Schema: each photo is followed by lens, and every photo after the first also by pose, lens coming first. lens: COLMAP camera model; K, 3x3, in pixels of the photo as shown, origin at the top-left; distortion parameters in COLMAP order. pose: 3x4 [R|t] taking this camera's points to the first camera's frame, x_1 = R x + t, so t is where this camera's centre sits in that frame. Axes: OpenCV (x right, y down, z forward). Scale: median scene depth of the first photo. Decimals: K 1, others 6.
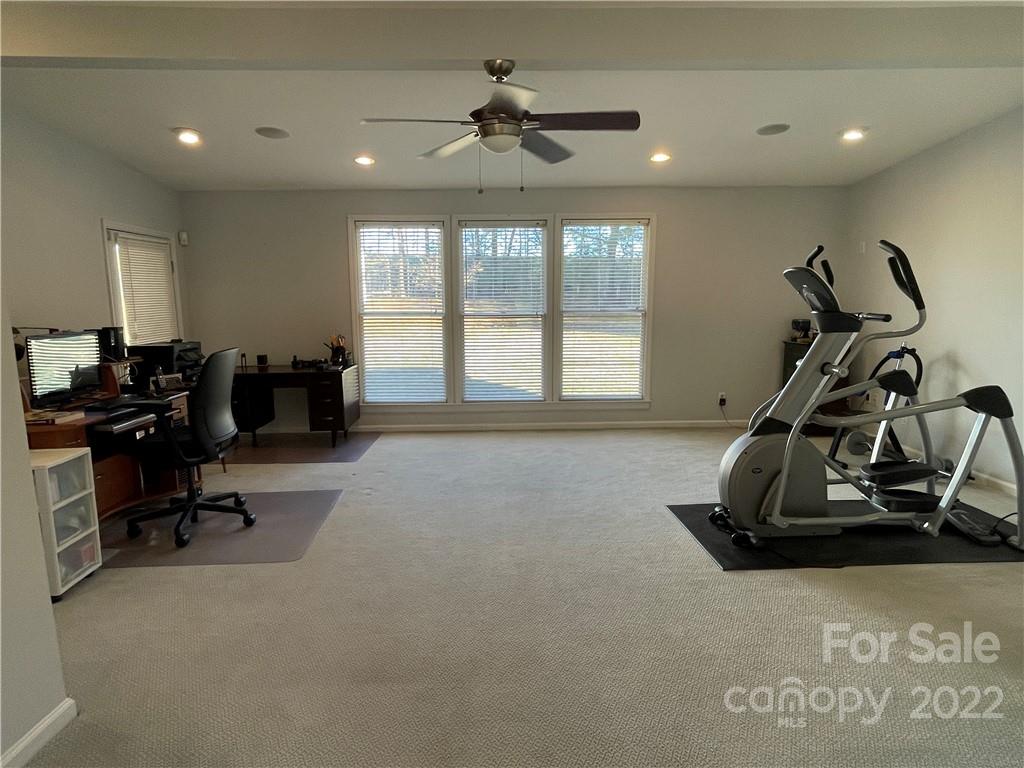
lens RADIAL K [[562.3, 0, 514.0], [0, 562.3, 387.1], [0, 0, 1]] dist [-0.024637, -0.000395]
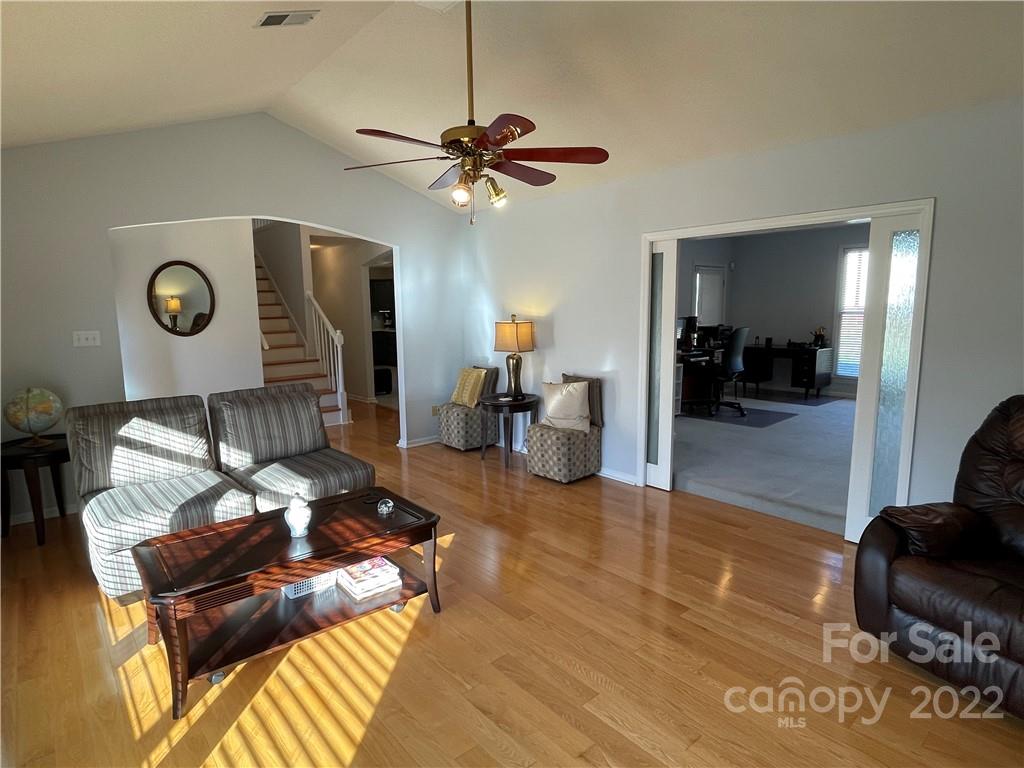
lens RADIAL K [[562.3, 0, 511.5], [0, 562.3, 389.9], [0, 0, 1]] dist [-0.024637, -0.000395]
pose [[0.625598, 0.115419, -0.771560, 0.414961], [-0.116395, 0.991735, 0.053980, 0.110244], [0.771414, 0.056035, 0.633862, -0.697192]]
